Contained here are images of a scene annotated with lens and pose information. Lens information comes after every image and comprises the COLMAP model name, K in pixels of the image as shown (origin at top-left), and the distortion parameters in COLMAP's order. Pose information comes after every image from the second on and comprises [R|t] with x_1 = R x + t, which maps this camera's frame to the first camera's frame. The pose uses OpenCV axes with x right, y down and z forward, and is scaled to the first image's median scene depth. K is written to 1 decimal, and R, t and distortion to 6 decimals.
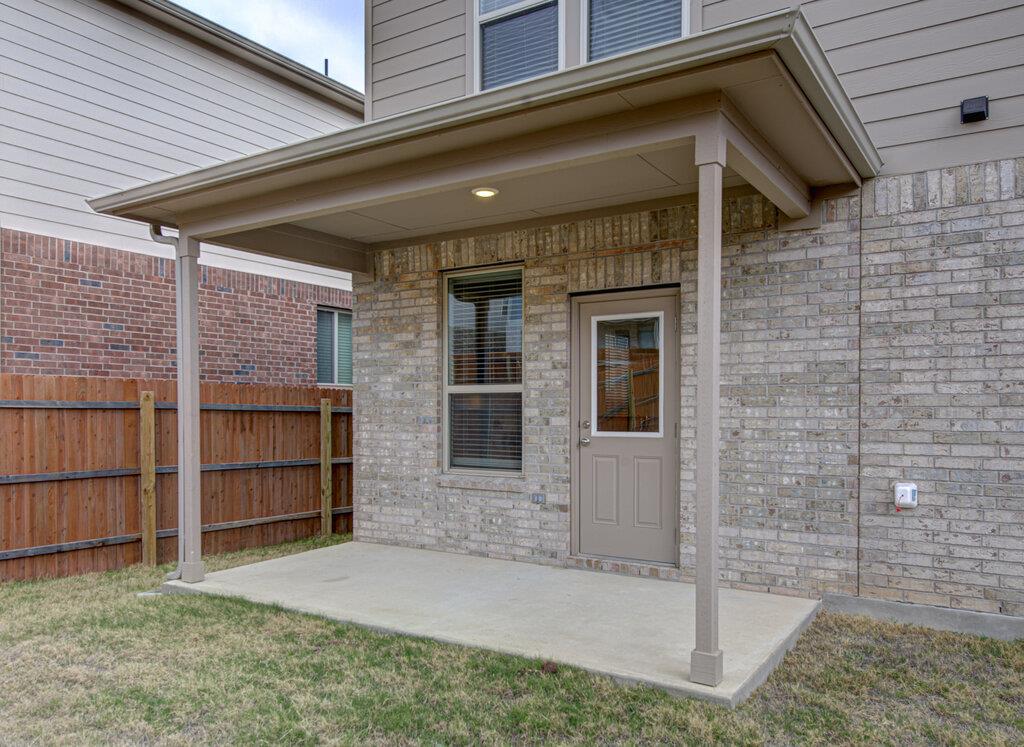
lens RADIAL K [[771.3, 0, 504.6], [0, 771.3, 424.7], [0, 0, 1]] dist [-0.002957, -0.002361]
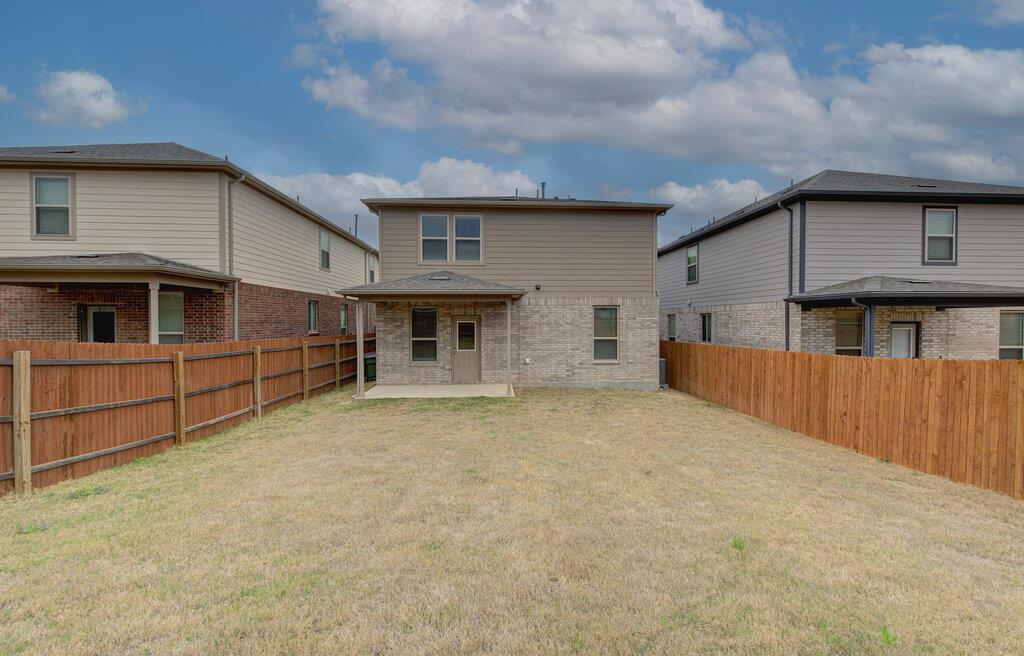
lens RADIAL K [[420.4, 0, 514.2], [0, 420.4, 328.7], [0, 0, 1]] dist [-0.000017, 0.000000]
pose [[0.814777, -0.011732, 0.579656, -0.886694], [0.014828, 0.999890, -0.000604, -0.093110], [-0.579585, 0.009087, 0.814861, -0.928673]]
